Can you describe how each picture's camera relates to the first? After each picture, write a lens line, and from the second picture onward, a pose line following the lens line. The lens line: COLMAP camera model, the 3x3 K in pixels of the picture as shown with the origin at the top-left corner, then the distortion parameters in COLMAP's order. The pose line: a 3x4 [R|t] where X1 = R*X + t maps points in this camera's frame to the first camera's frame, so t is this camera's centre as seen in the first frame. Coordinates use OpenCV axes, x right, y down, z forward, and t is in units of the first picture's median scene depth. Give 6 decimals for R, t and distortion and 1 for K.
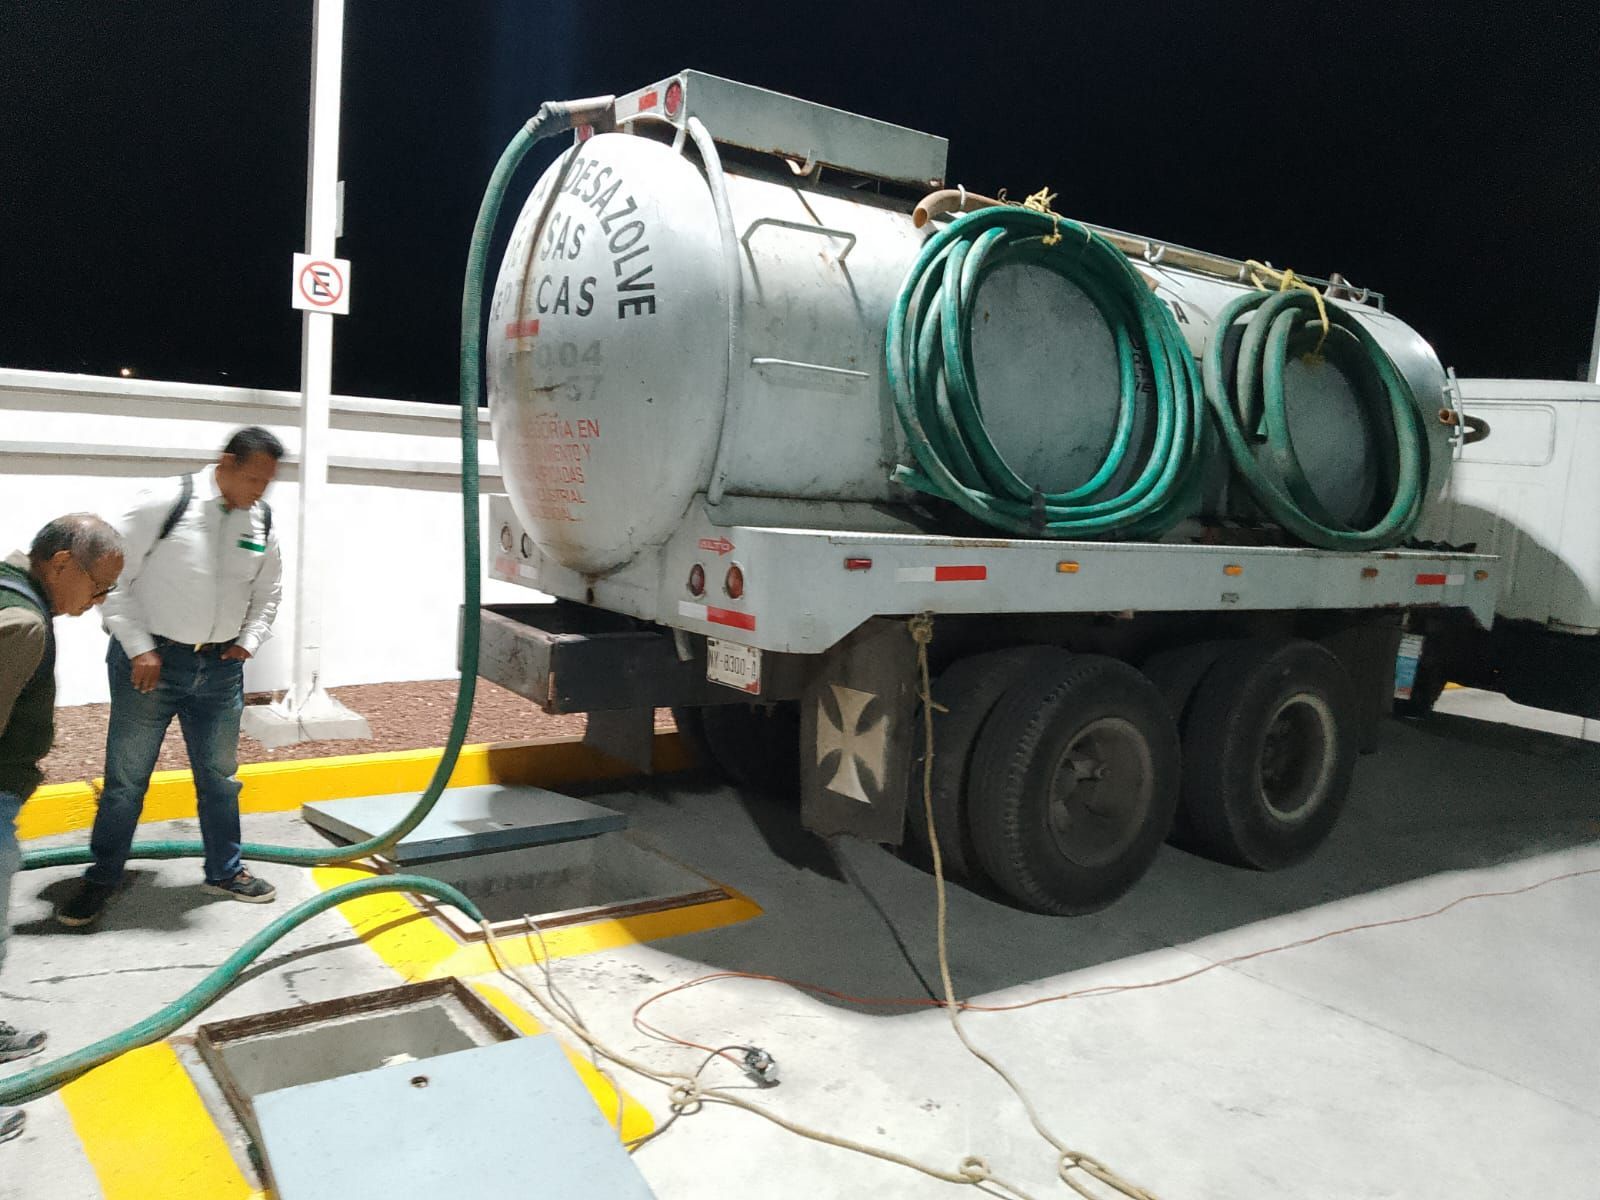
lens RADIAL K [[1271.1, 0, 800.0], [0, 1271.1, 600.0], [0, 0, 1]] dist [0.125833, -0.288605]
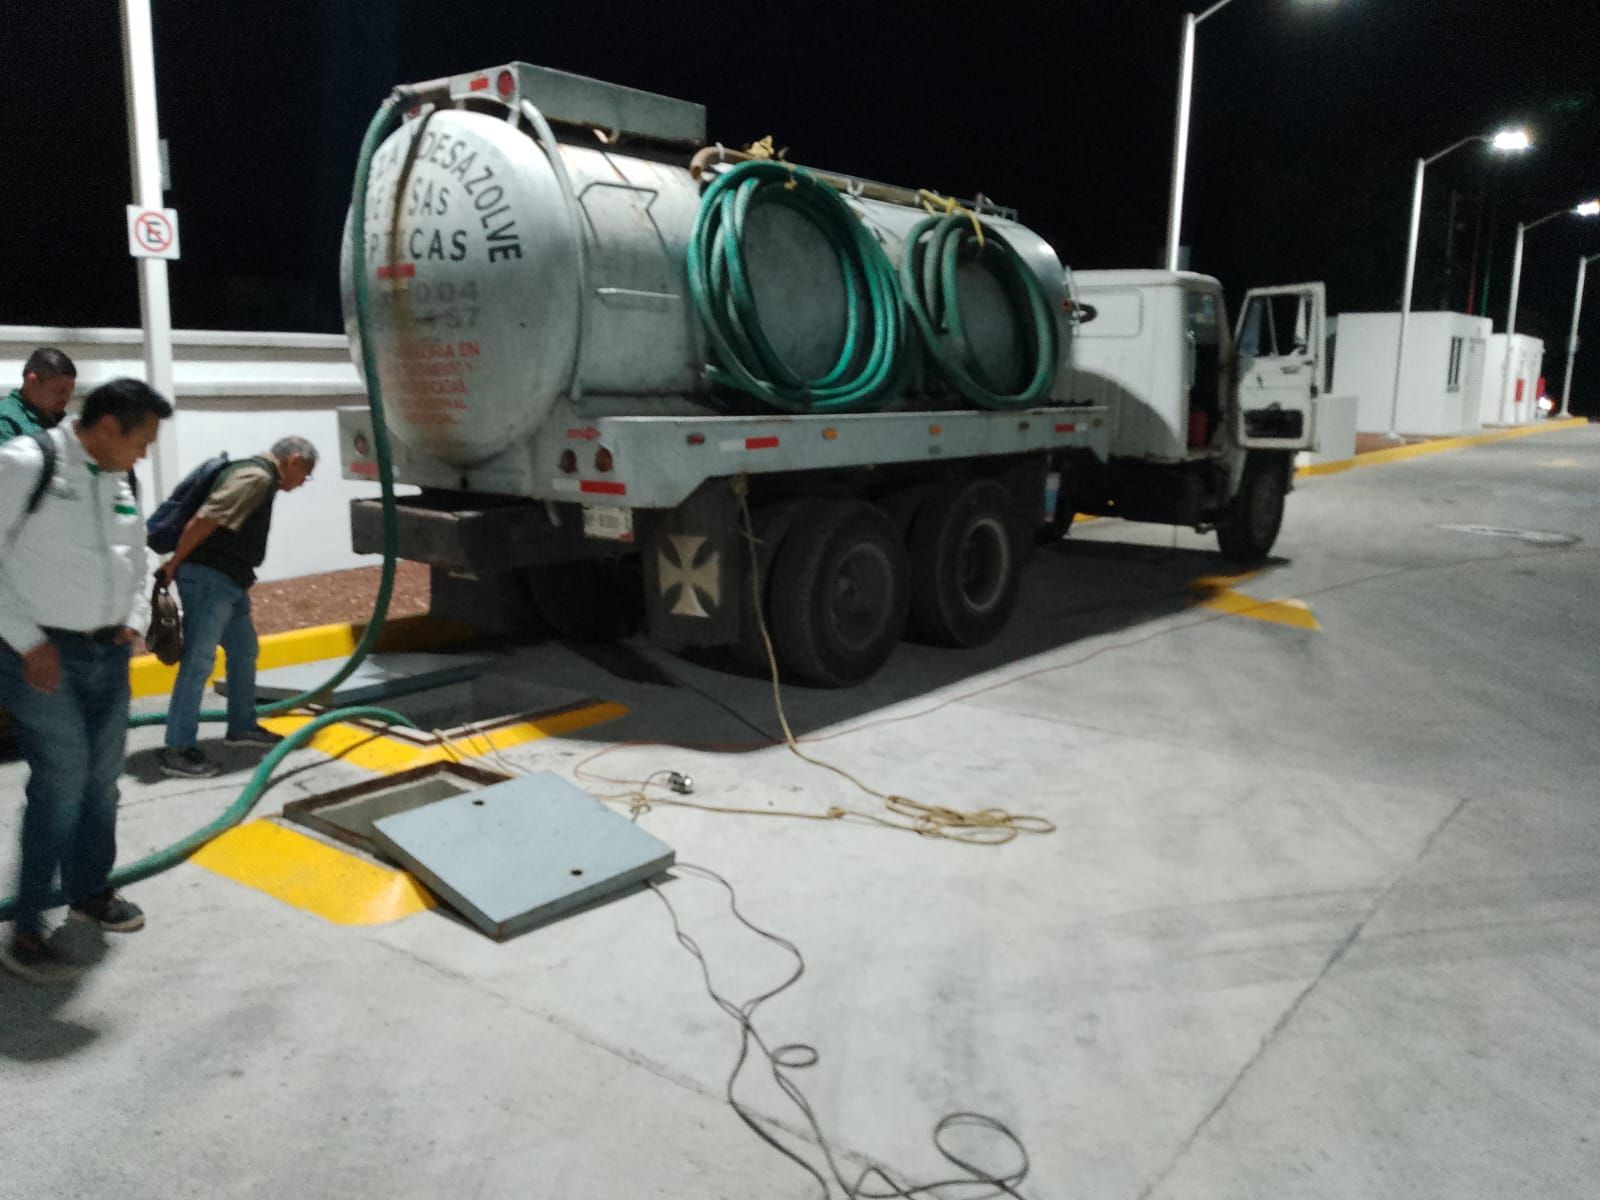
lens RADIAL K [[1251.6, 0, 800.0], [0, 1251.6, 600.0], [0, 0, 1]] dist [0.069369, -0.150813]
pose [[0.963639, -0.102345, 0.246832, -0.177301], [0.081411, 0.992276, 0.093603, 0.023495], [-0.254506, -0.070104, 0.964527, -0.312337]]
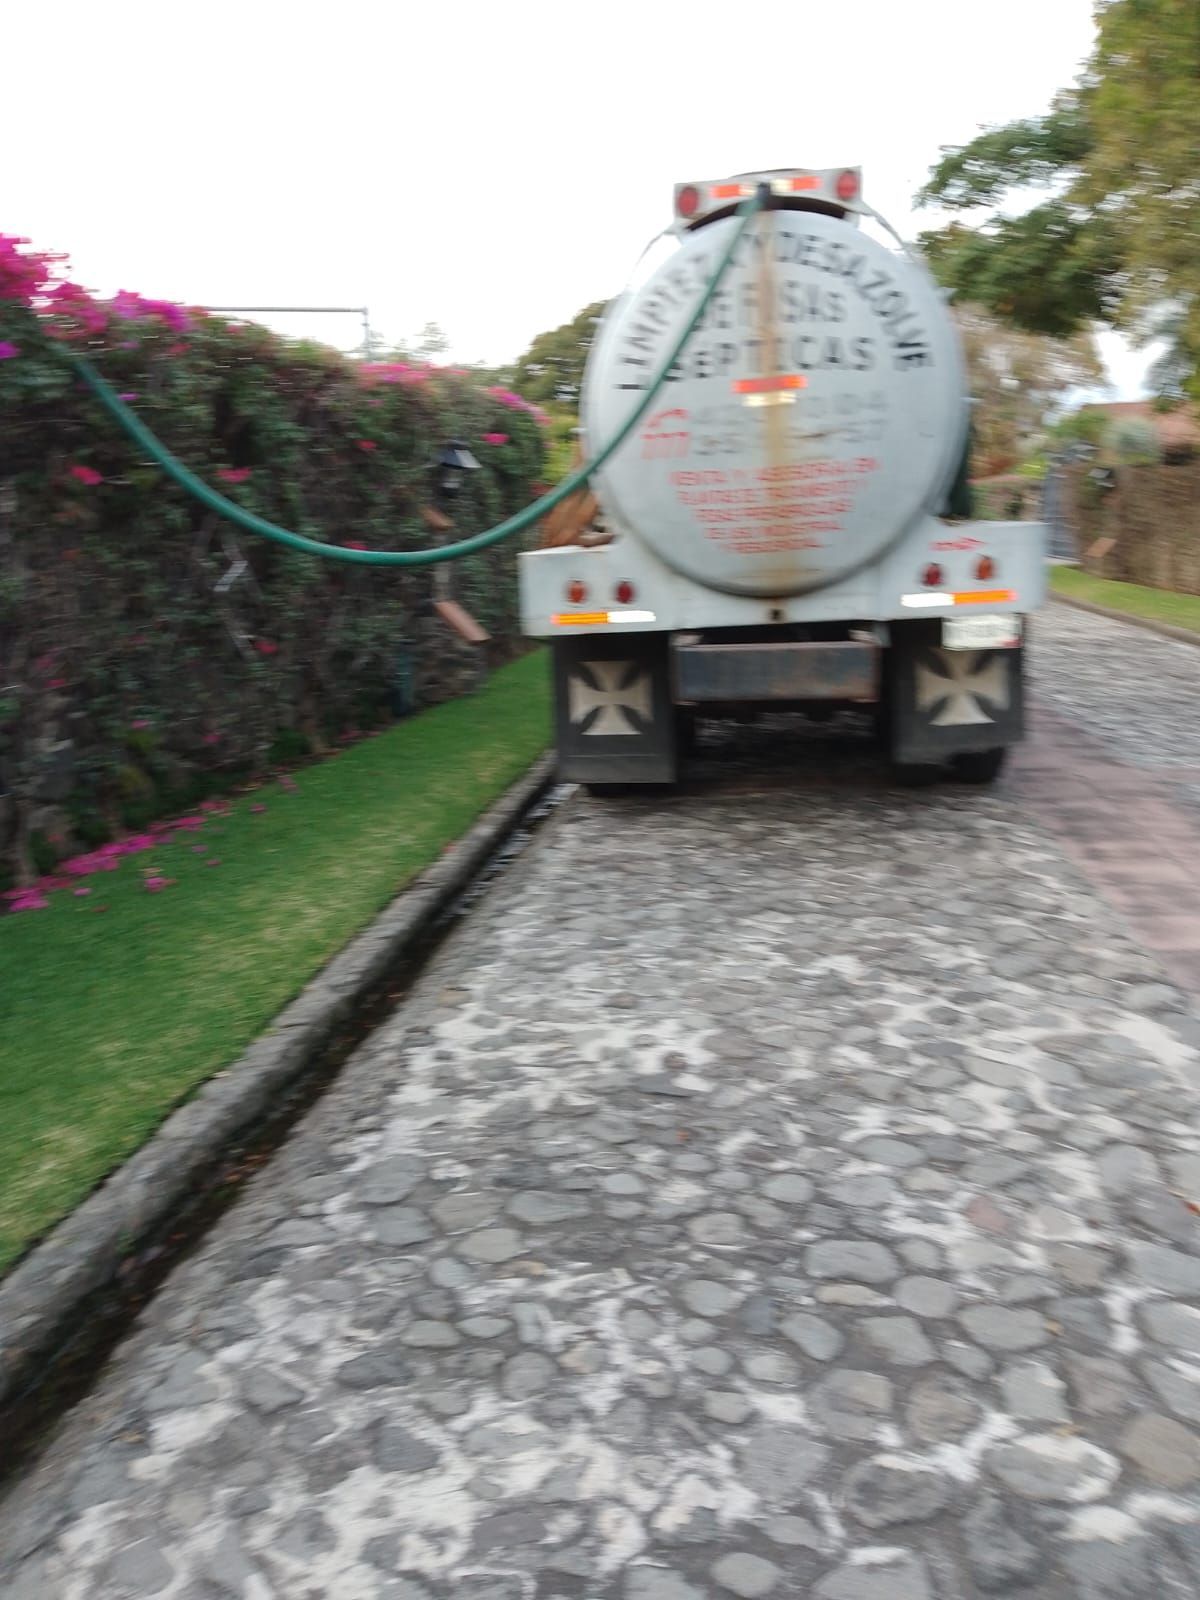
lens RADIAL K [[1251.6, 0, 600.0], [0, 1251.6, 800.0], [0, 0, 1]] dist [0.069369, -0.150813]
pose [[0.688539, -0.253611, 0.679409, -1.205060], [0.172894, 0.967249, 0.185839, -0.089036], [-0.704289, -0.010492, 0.709836, 0.309125]]
